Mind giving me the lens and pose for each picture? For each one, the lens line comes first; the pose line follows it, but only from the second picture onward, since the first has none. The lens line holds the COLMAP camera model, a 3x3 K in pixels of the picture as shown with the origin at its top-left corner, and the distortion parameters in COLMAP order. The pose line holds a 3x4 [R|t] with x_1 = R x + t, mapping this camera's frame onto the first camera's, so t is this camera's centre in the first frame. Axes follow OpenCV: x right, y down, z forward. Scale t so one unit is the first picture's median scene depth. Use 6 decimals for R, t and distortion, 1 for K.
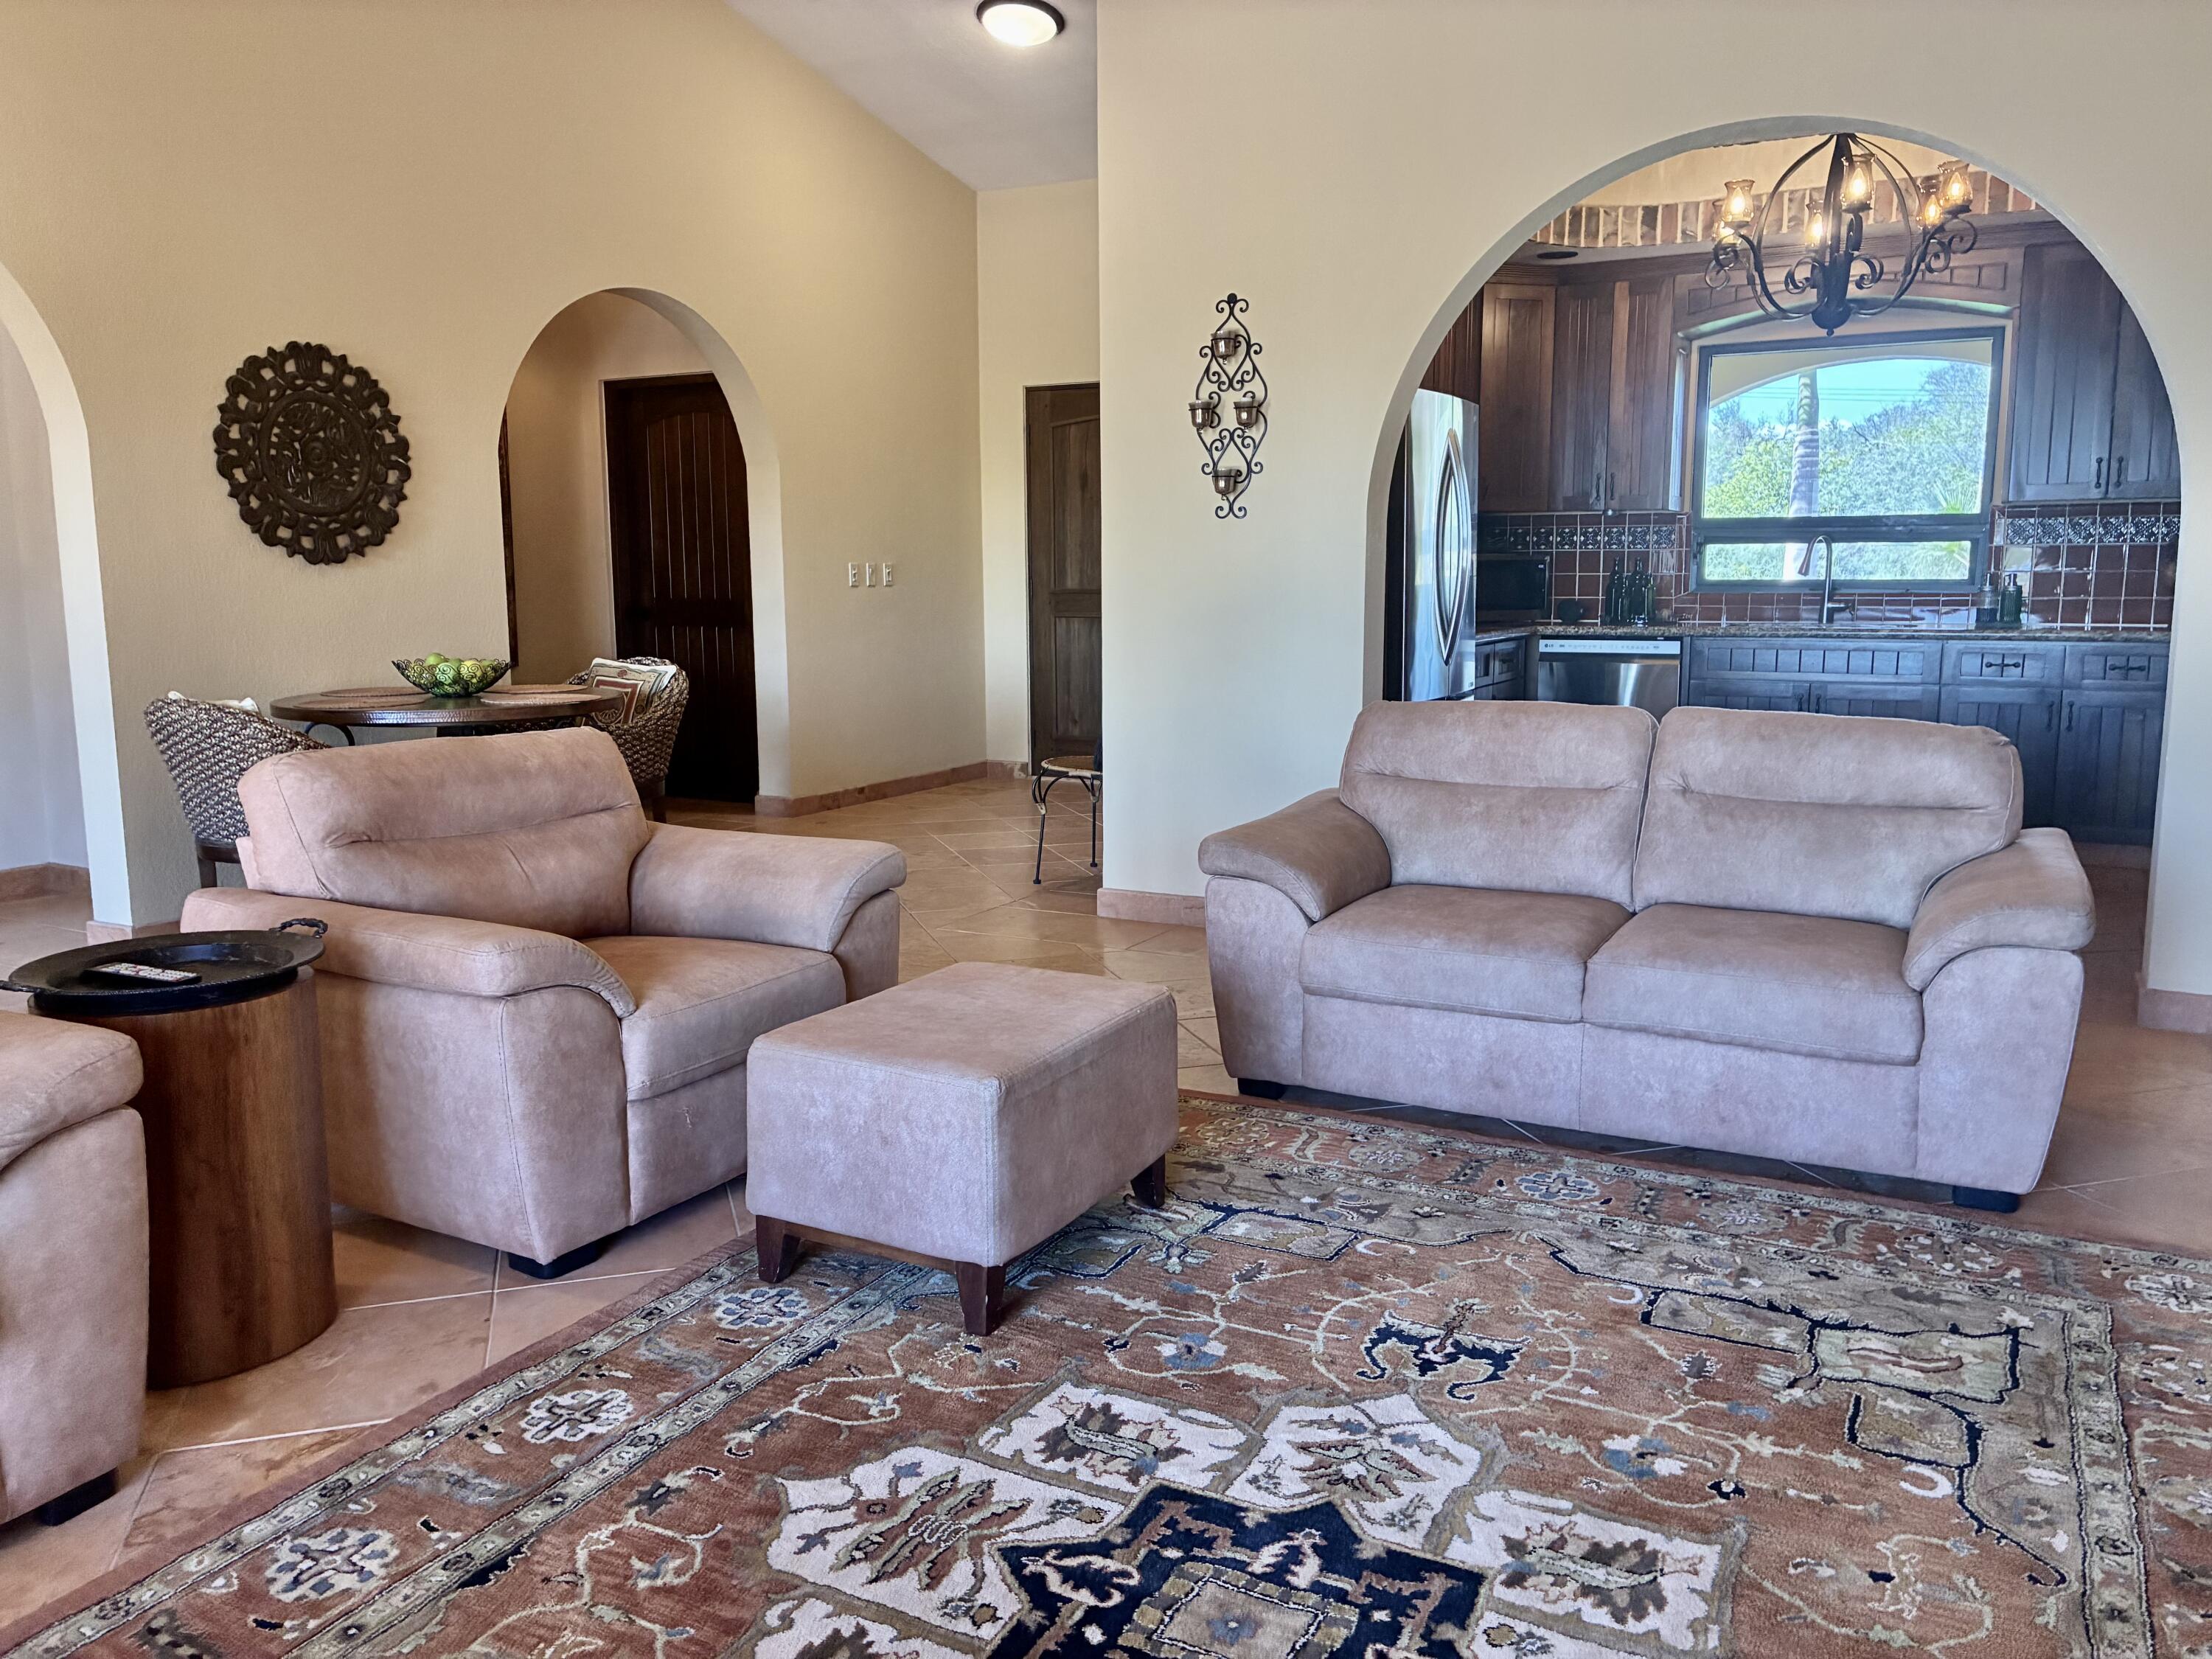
lens RADIAL K [[1682.7, 0, 1109.2], [0, 1682.7, 815.5], [0, 0, 1]] dist [0.046996, -0.056389]
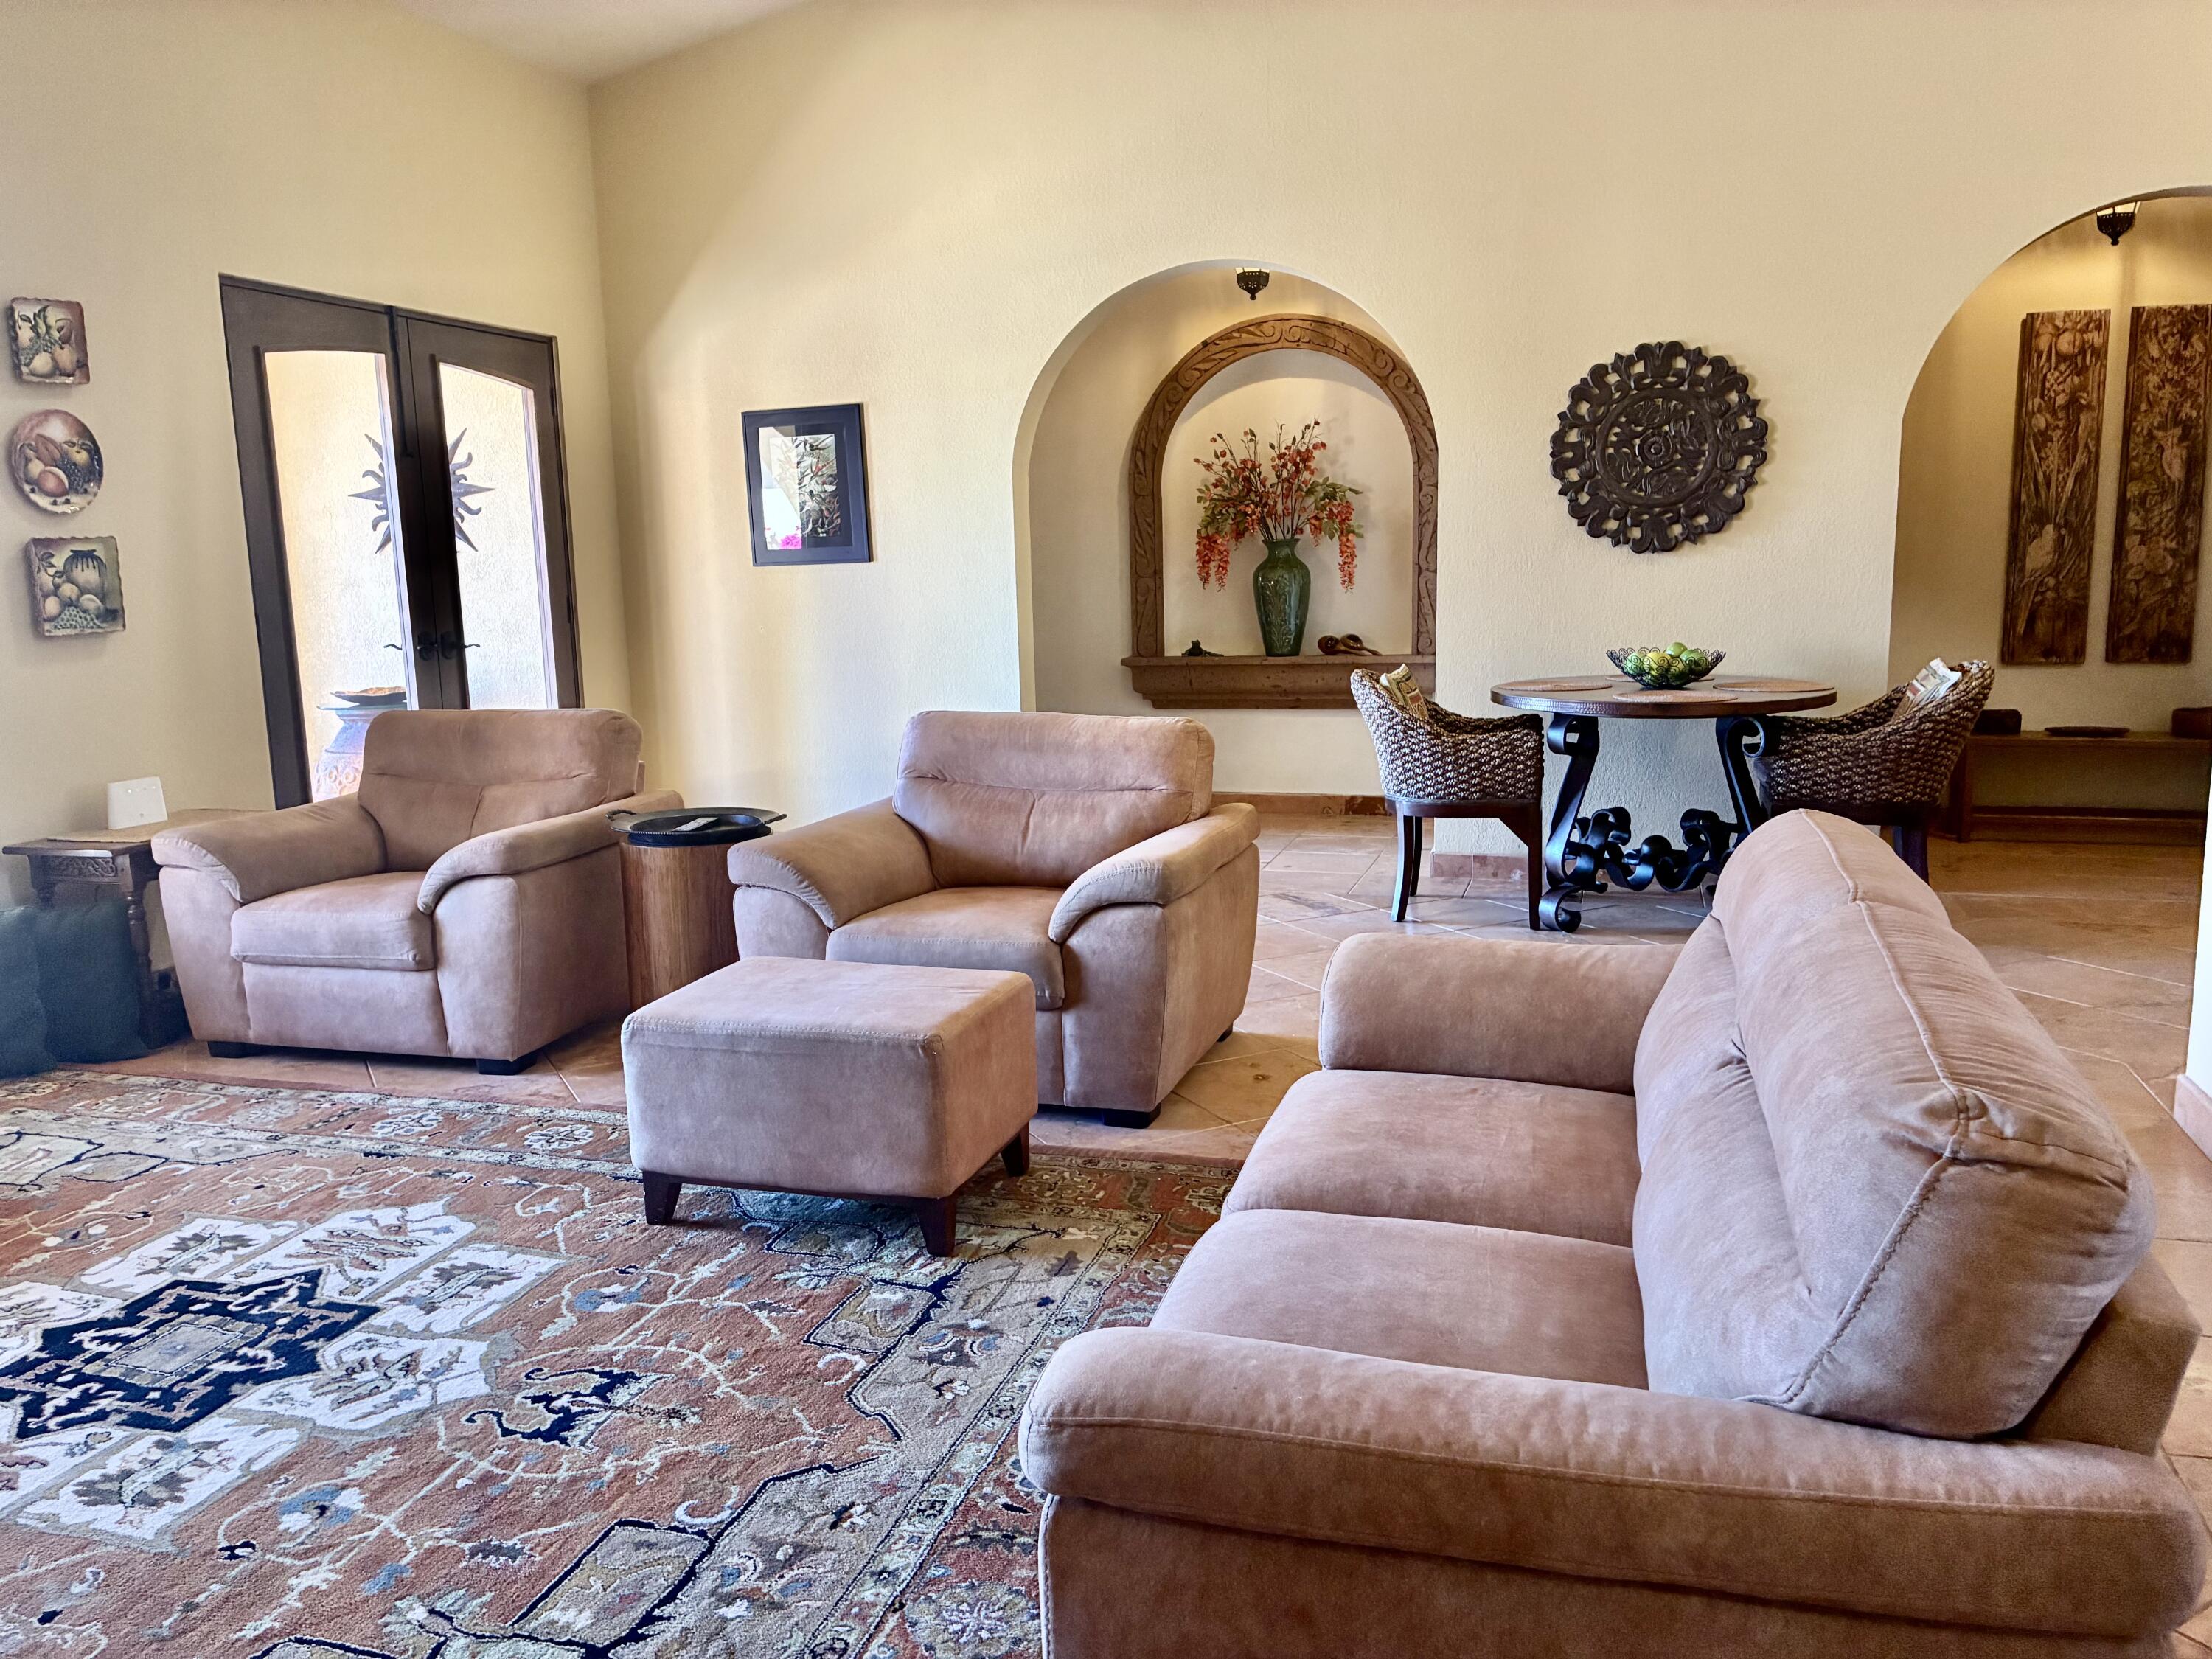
lens RADIAL K [[1682.7, 0, 1117.4], [0, 1682.7, 812.2], [0, 0, 1]] dist [0.046996, -0.056389]
pose [[0.196906, 0.154709, -0.968139, 1.276661], [-0.124307, 0.983442, 0.131872, -0.215456], [0.972510, 0.094380, 0.212877, 1.162019]]
